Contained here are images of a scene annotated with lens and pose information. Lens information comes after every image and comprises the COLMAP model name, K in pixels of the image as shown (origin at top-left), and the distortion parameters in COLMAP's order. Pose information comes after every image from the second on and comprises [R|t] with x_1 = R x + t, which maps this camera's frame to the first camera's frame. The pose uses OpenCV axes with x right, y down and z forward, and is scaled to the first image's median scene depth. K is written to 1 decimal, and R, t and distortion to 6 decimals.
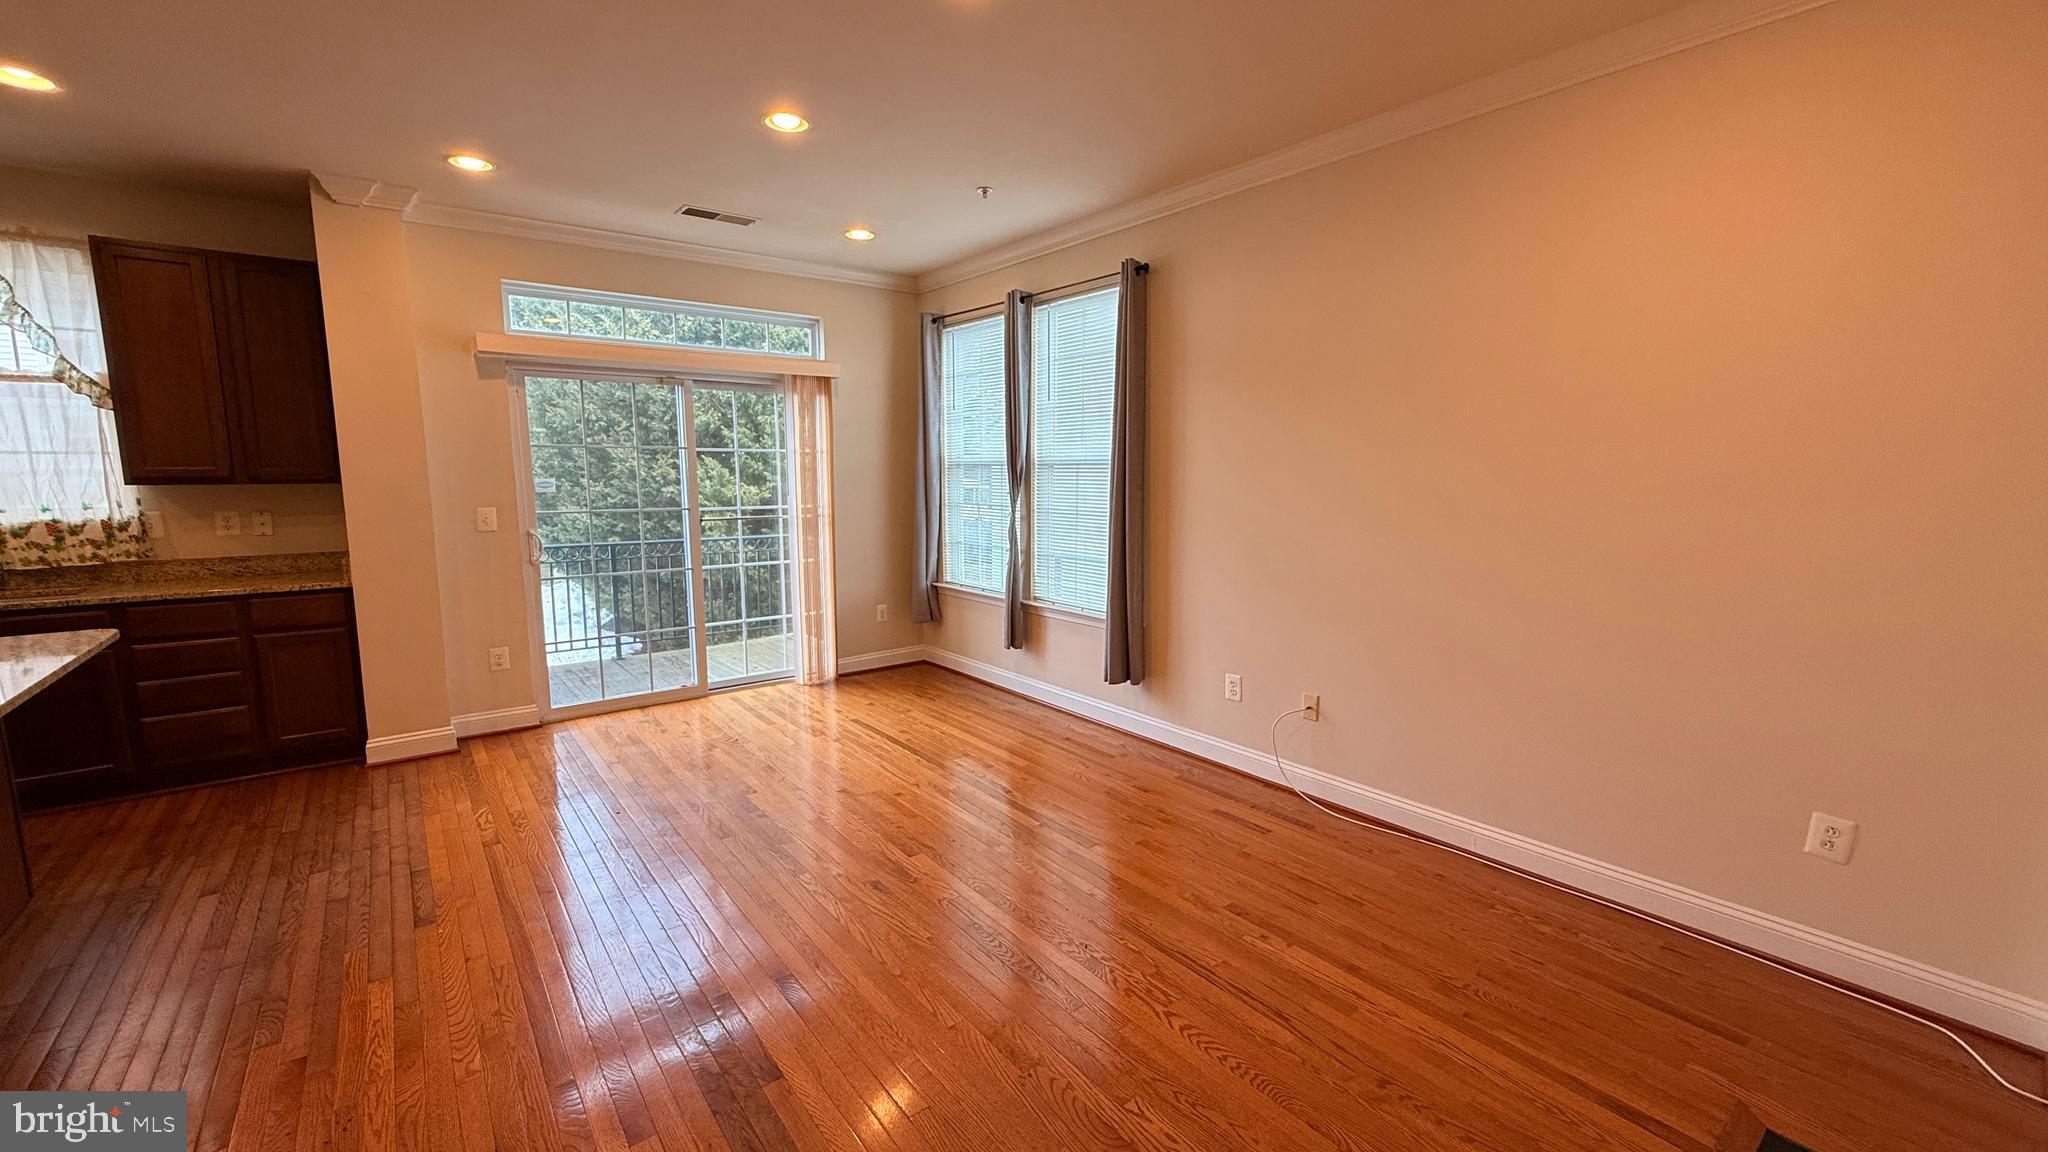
lens RADIAL K [[810.4, 0, 1028.3], [0, 810.4, 568.5], [0, 0, 1]] dist [0.003187, 0.000308]
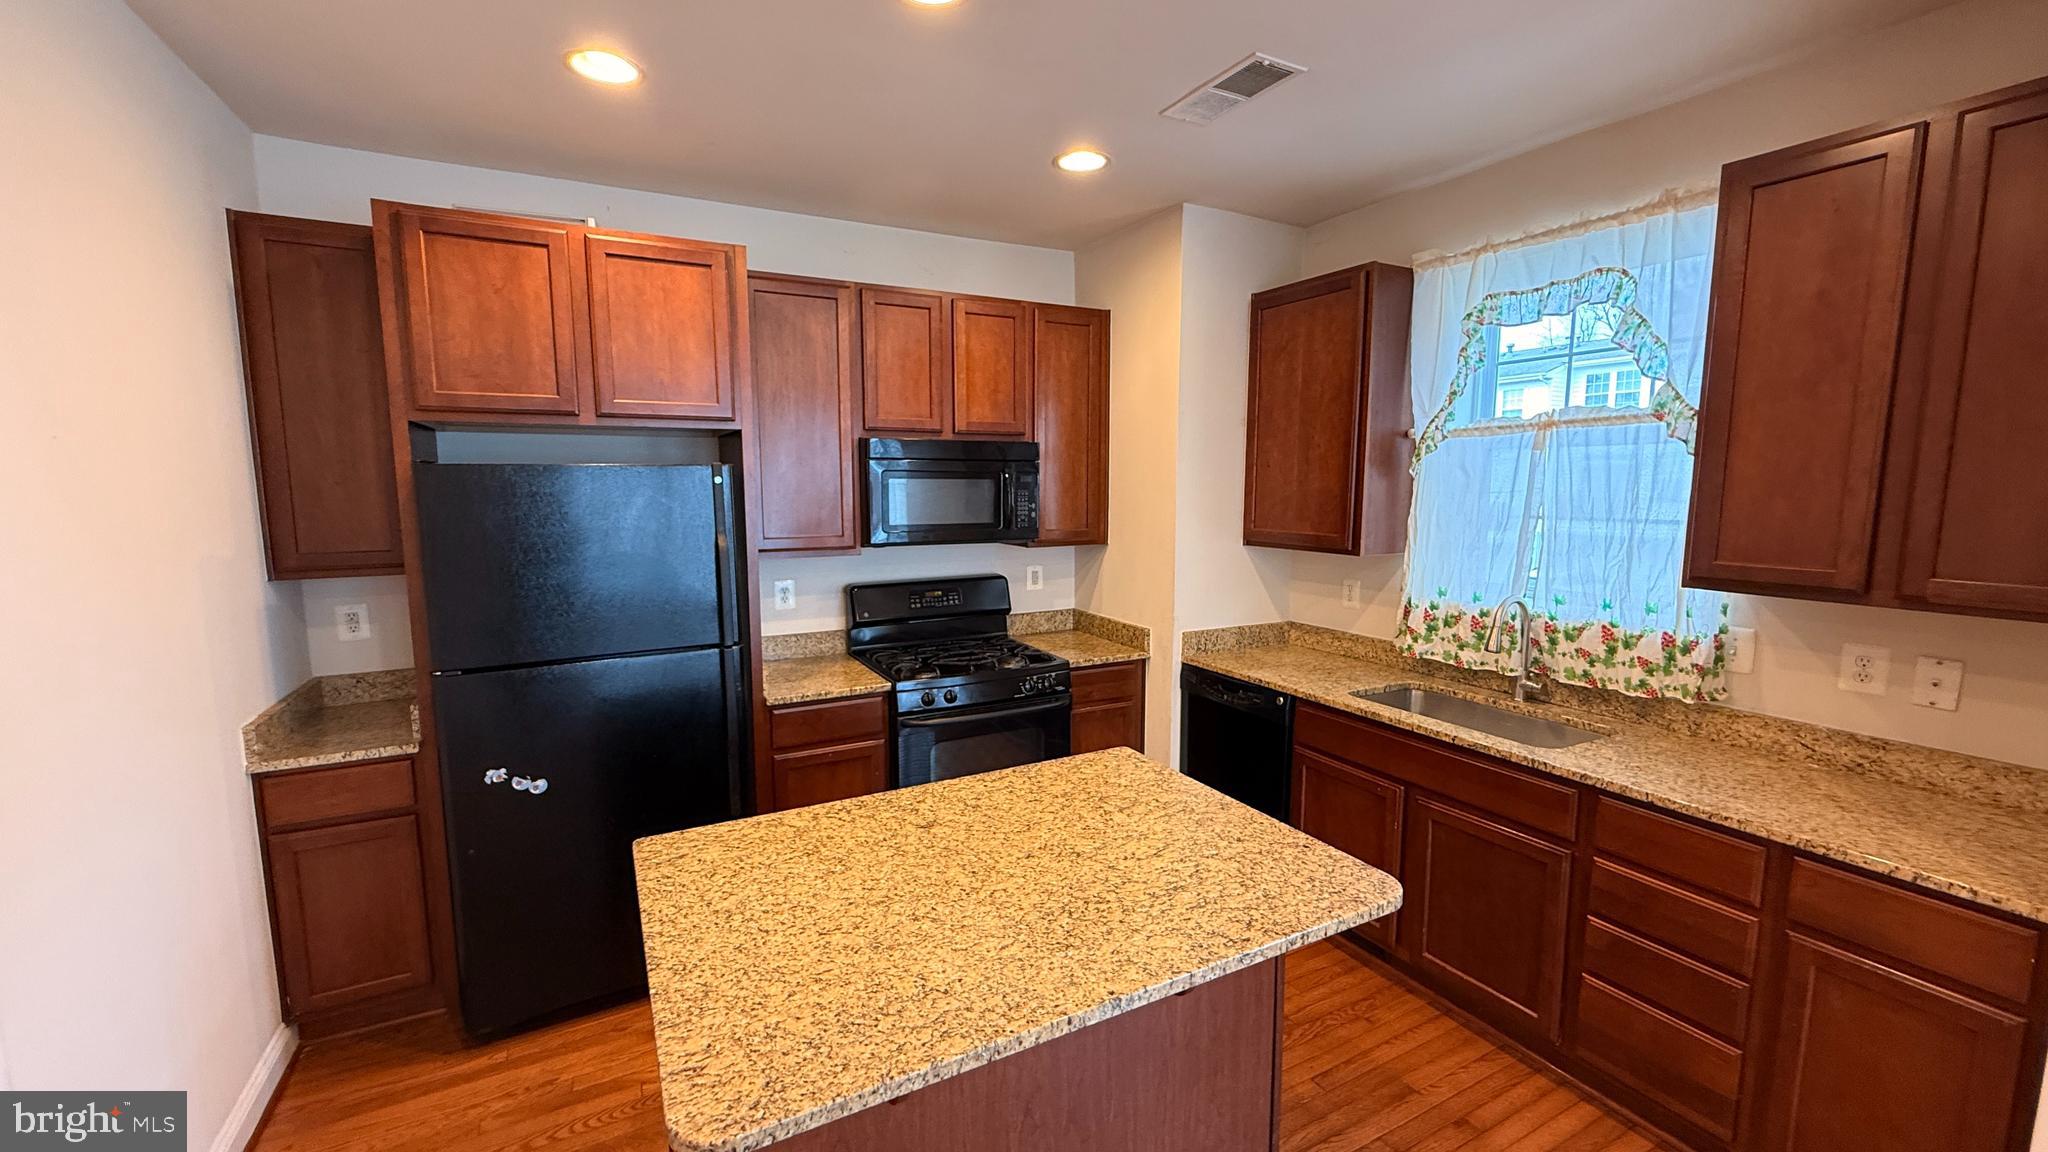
lens RADIAL K [[810.4, 0, 1021.9], [0, 810.4, 575.0], [0, 0, 1]] dist [0.003187, 0.000308]
pose [[-0.183781, 0.114381, -0.976290, -0.426740], [-0.122386, 0.982816, 0.138184, -0.129206], [0.975318, 0.144880, -0.166625, 0.605506]]
